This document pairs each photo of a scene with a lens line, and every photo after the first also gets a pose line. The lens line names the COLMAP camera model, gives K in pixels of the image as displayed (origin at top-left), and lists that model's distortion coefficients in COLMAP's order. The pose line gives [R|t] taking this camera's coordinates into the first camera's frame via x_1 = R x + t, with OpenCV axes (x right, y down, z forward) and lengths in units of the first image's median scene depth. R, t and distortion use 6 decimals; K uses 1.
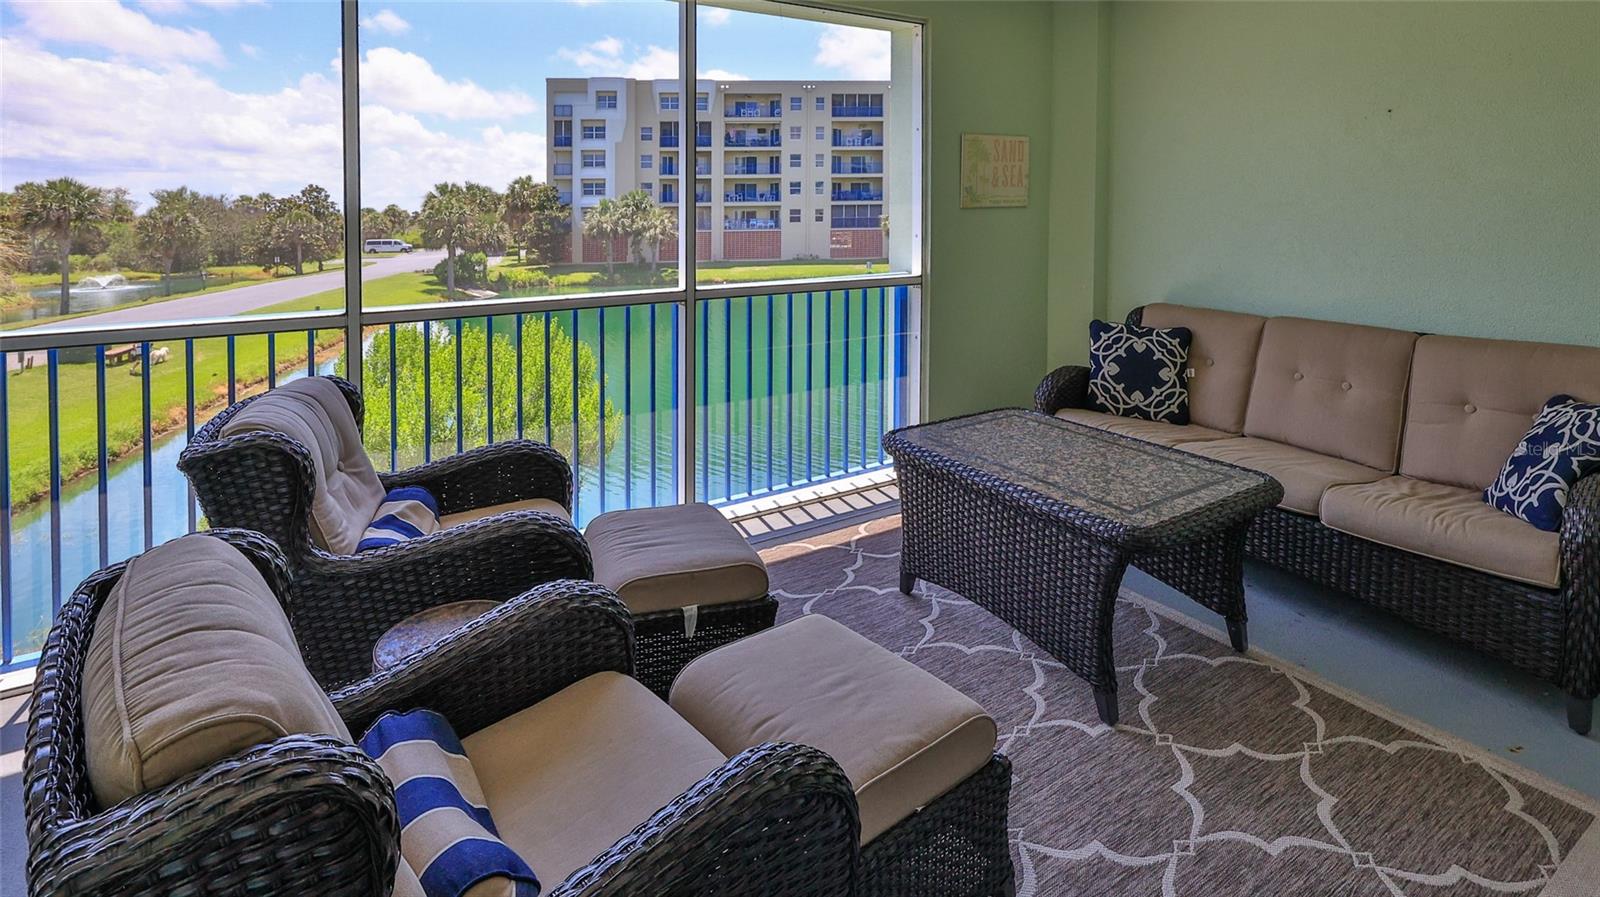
lens RADIAL K [[757.3, 0, 797.2], [0, 757.3, 215.9], [0, 0, 1]] dist [-0.001357, -0.001637]
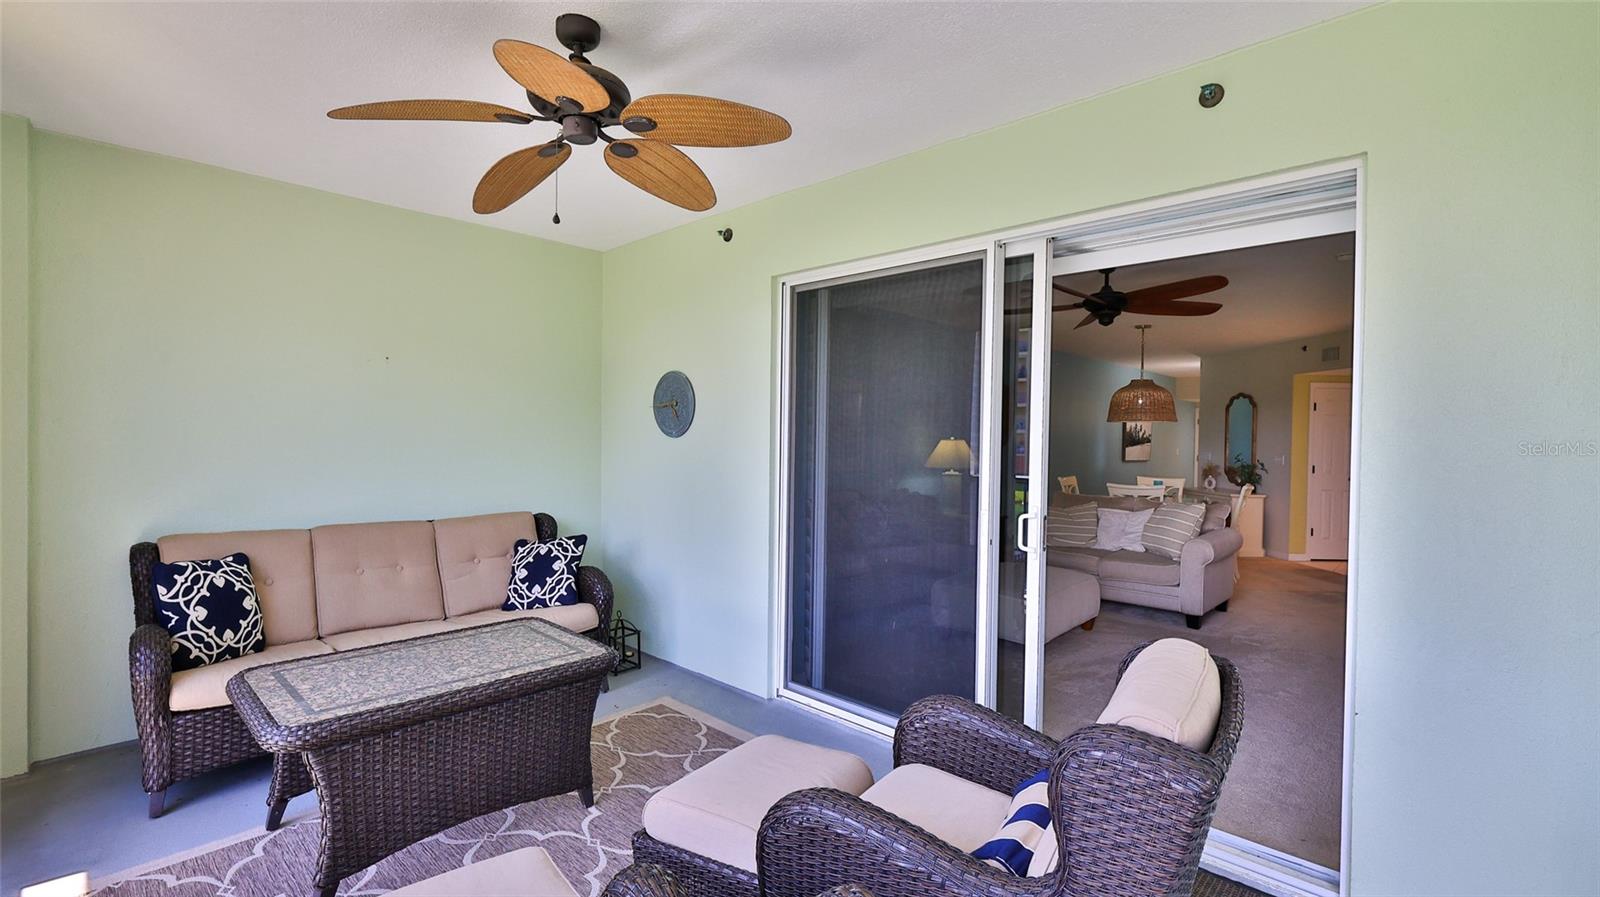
lens RADIAL K [[712.3, 0, 799.9], [0, 712.3, 447.9], [0, 0, 1]] dist [-0.006283, 0.002554]
pose [[-0.262332, -0.004867, 0.964965, -0.022617], [-0.008479, 0.999960, 0.002739, 0.000313], [-0.964940, -0.007464, -0.262363, 0.023675]]
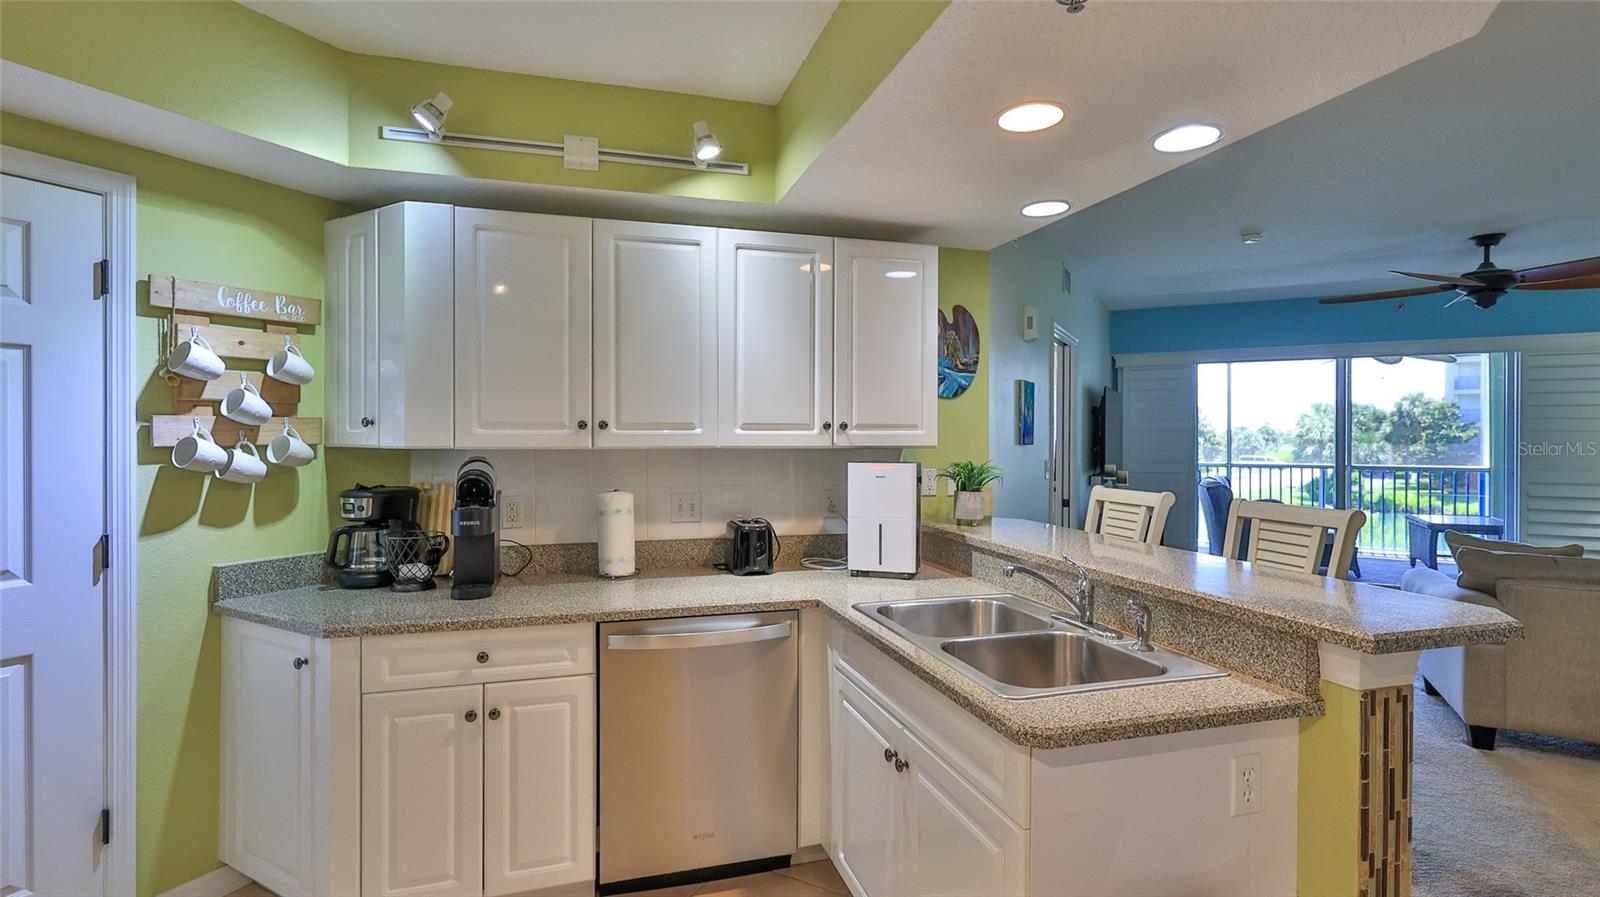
lens RADIAL K [[712.3, 0, 802.7], [0, 712.3, 440.5], [0, 0, 1]] dist [-0.006283, 0.002554]
pose [[0.479893, 0.019395, -0.877113, 0.048146], [-0.010281, 0.999811, 0.016483, -0.000630], [0.877267, 0.001108, 0.480002, -0.082288]]
